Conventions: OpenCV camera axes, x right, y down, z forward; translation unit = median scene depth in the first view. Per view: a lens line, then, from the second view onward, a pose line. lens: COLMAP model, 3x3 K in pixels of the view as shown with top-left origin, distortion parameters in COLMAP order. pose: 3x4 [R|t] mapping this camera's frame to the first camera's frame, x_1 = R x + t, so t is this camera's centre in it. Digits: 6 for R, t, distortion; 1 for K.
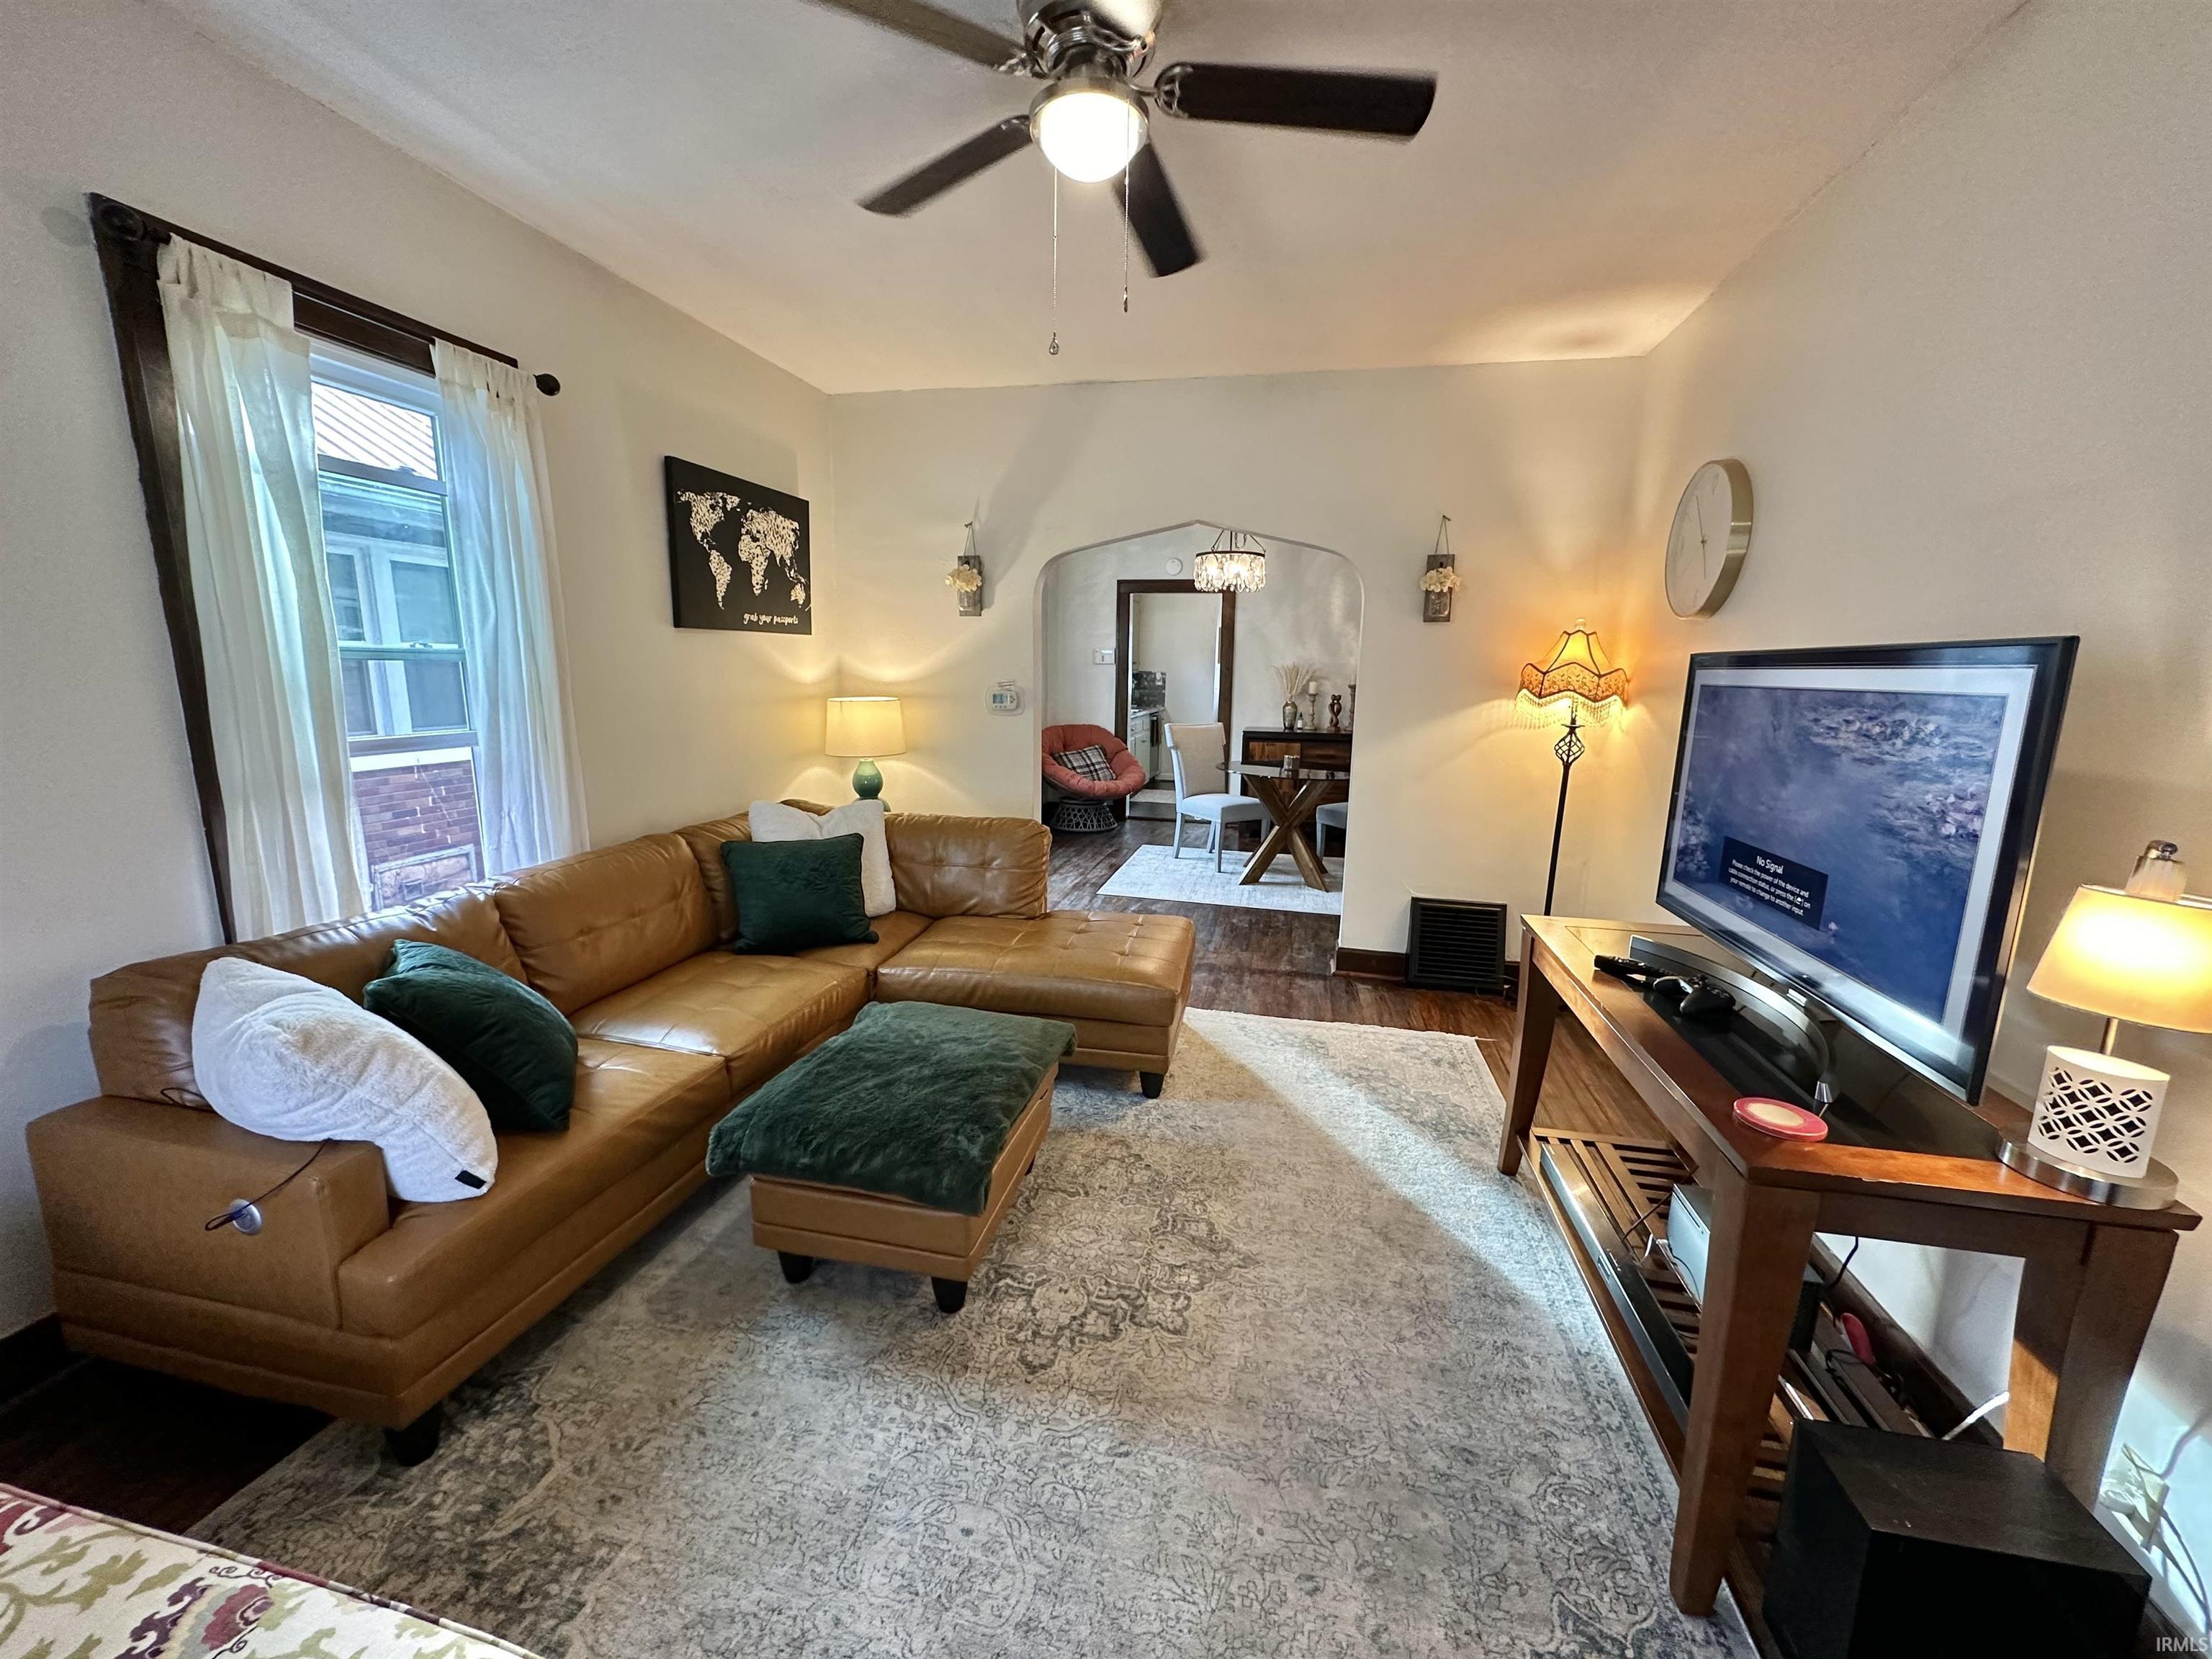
lens RADIAL K [[880.5, 0, 1112.2], [0, 880.5, 822.6], [0, 0, 1]] dist [-0.002651, 0.000162]
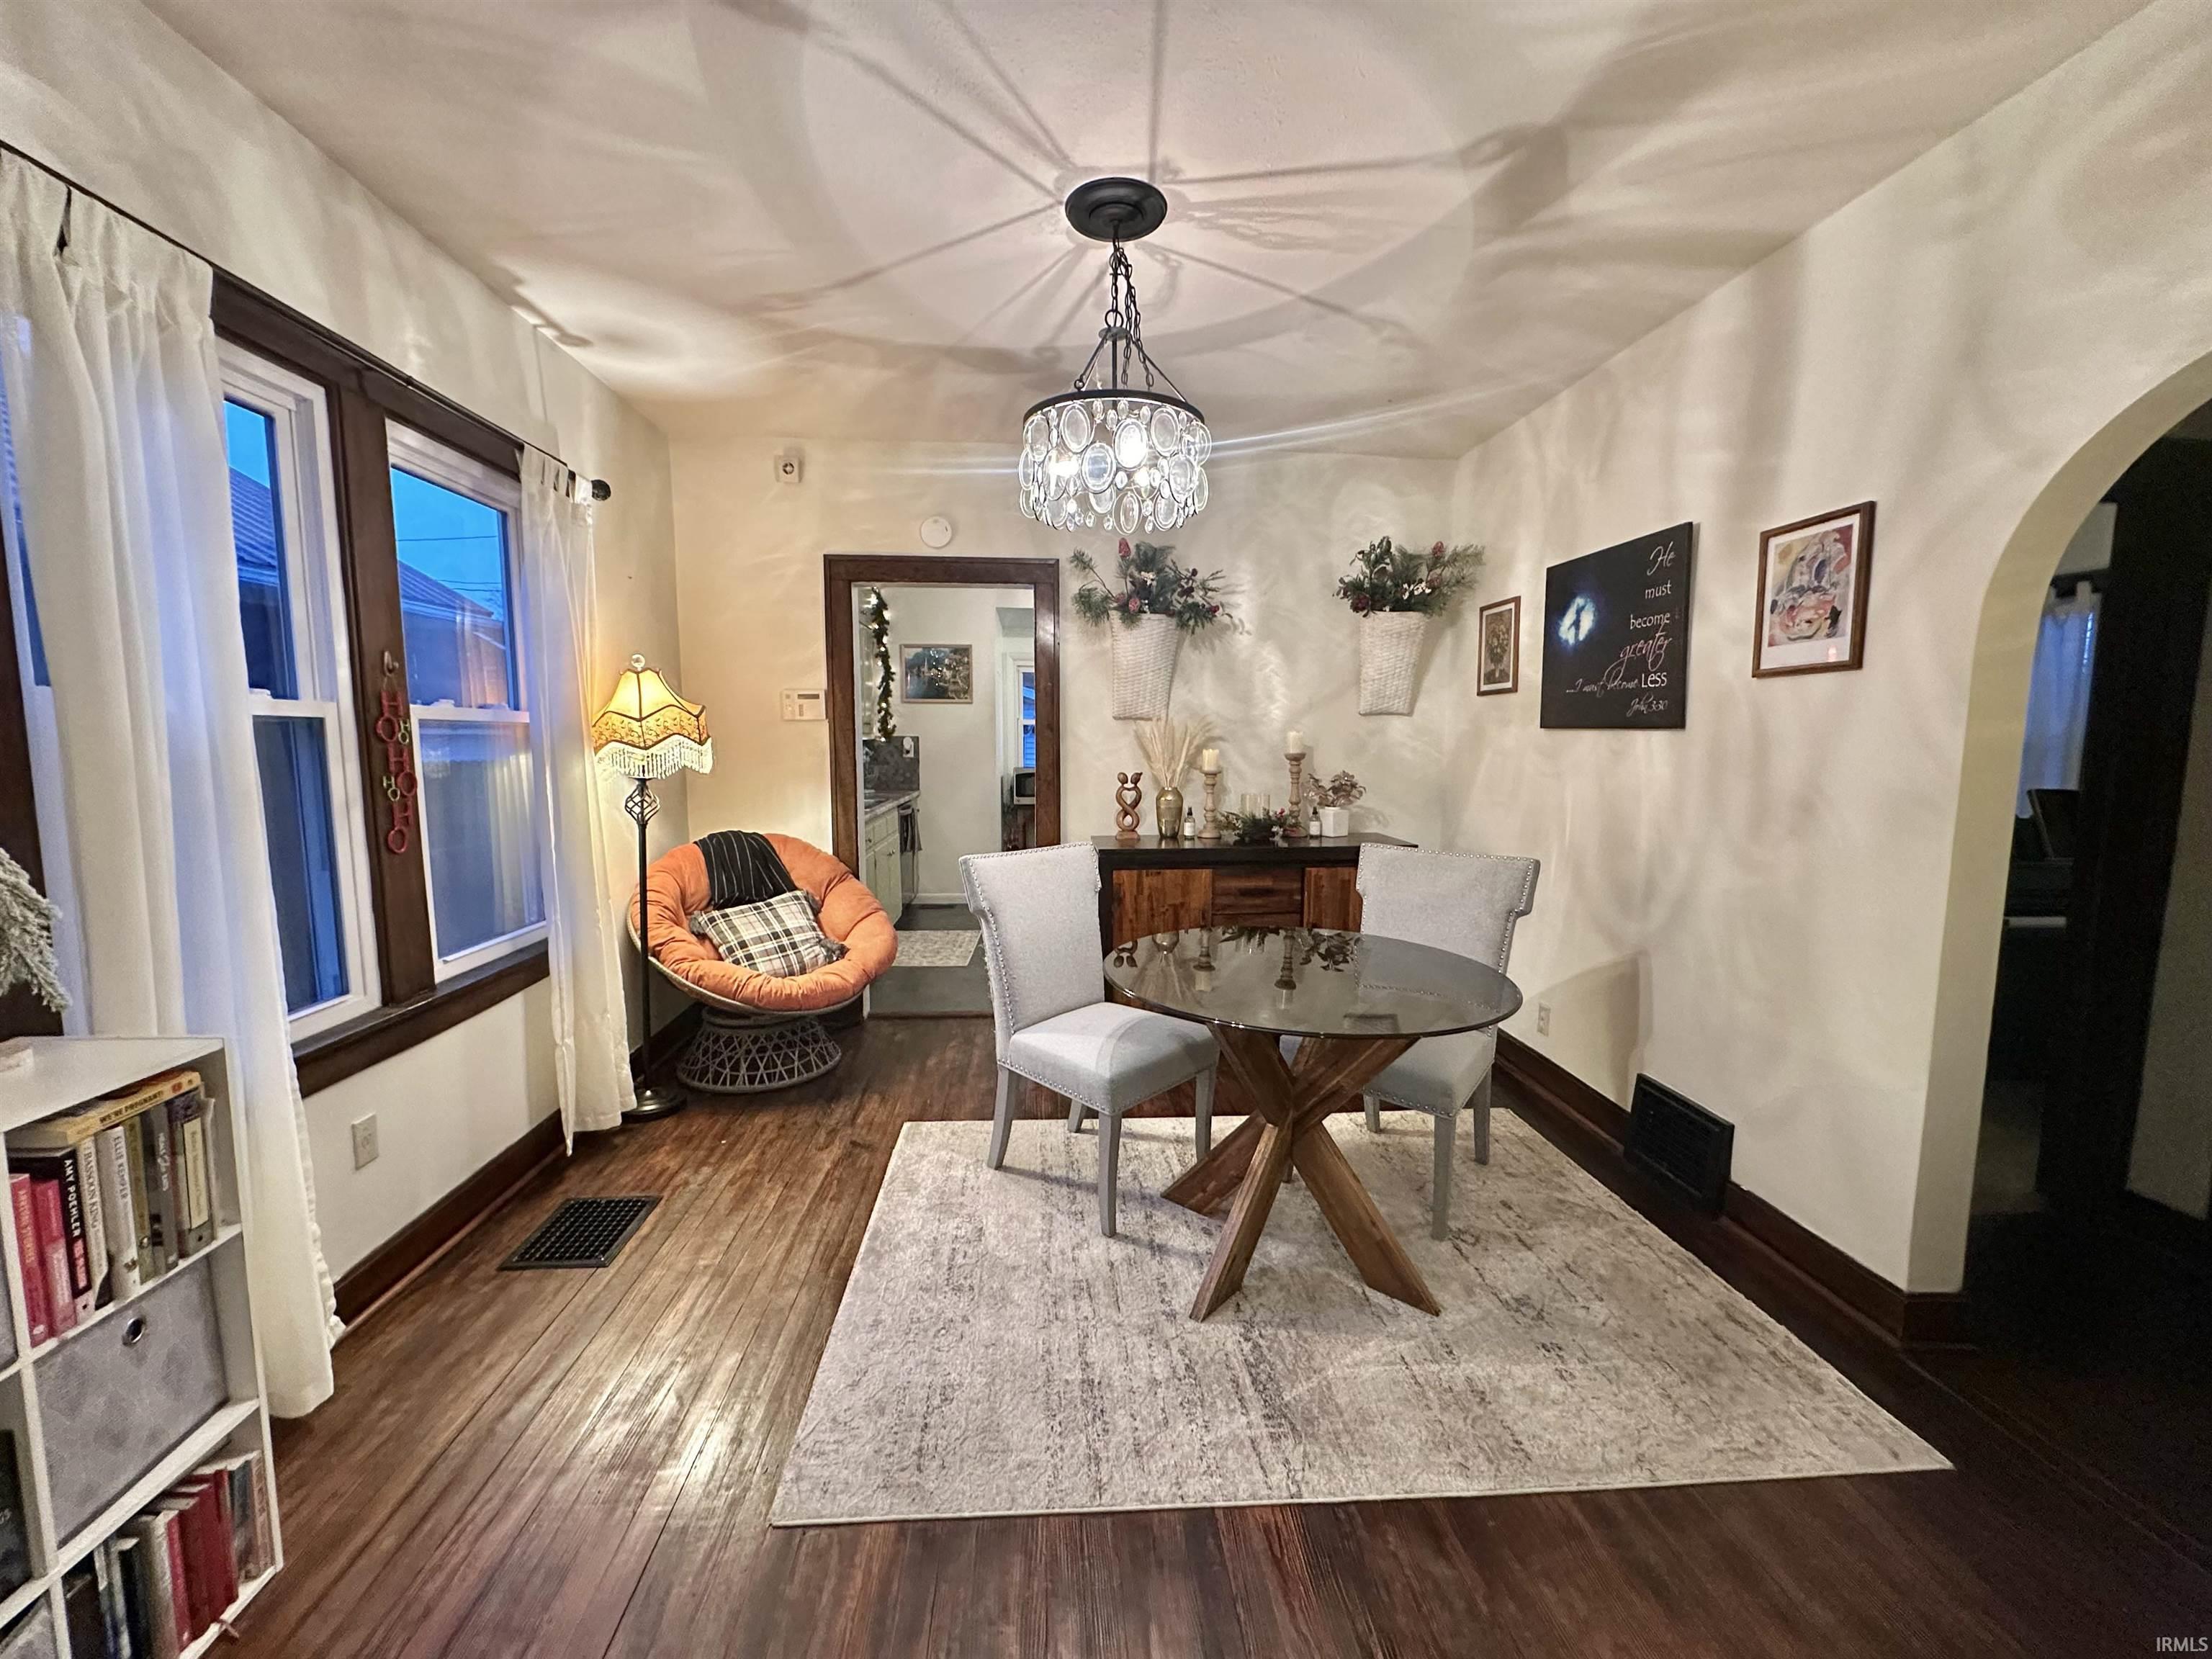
lens RADIAL K [[880.5, 0, 1112.4], [0, 880.5, 834.6], [0, 0, 1]] dist [-0.002651, 0.000162]
pose [[0.955651, -0.036414, 0.292240, 0.022598], [0.056278, 0.996620, -0.059851, -0.164335], [-0.289073, 0.073643, 0.954470, 1.057037]]
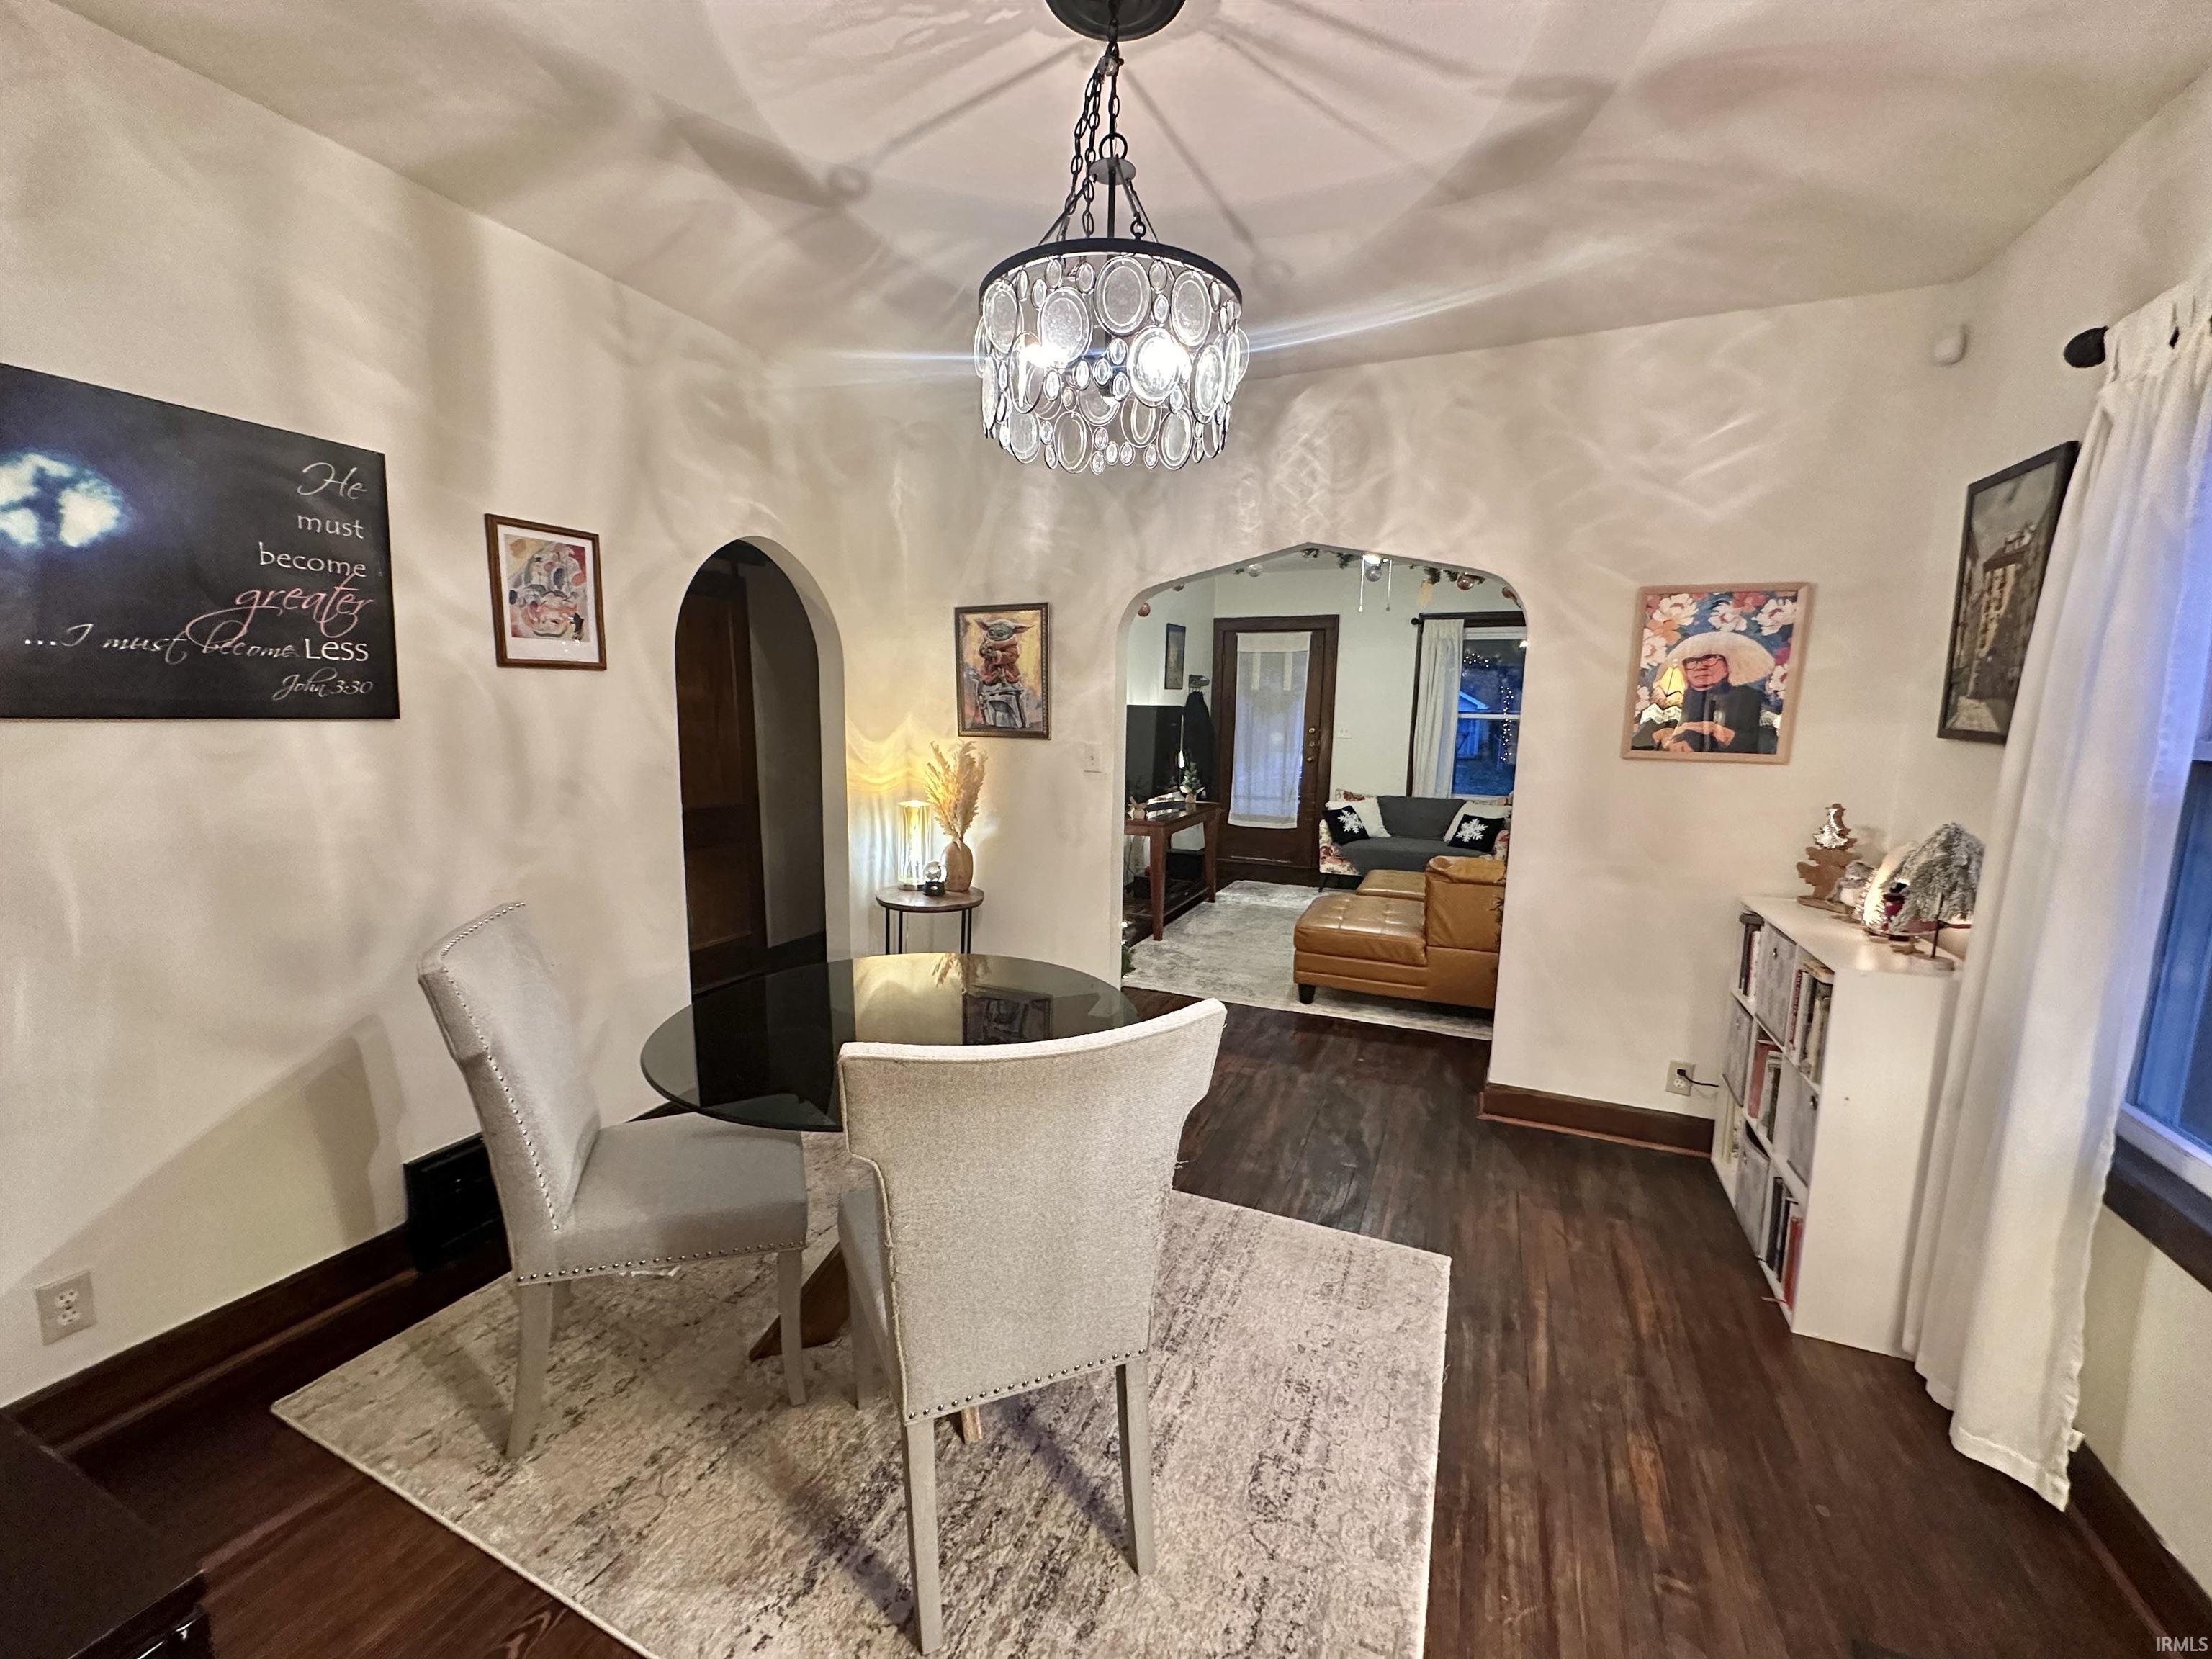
lens RADIAL K [[880.5, 0, 1110.6], [0, 880.5, 826.4], [0, 0, 1]] dist [-0.002651, 0.000162]
pose [[-0.982519, -0.061461, 0.175726, 0.207146], [-0.002703, 0.948540, 0.316646, -0.566131], [-0.186144, 0.310636, -0.932124, 2.915869]]
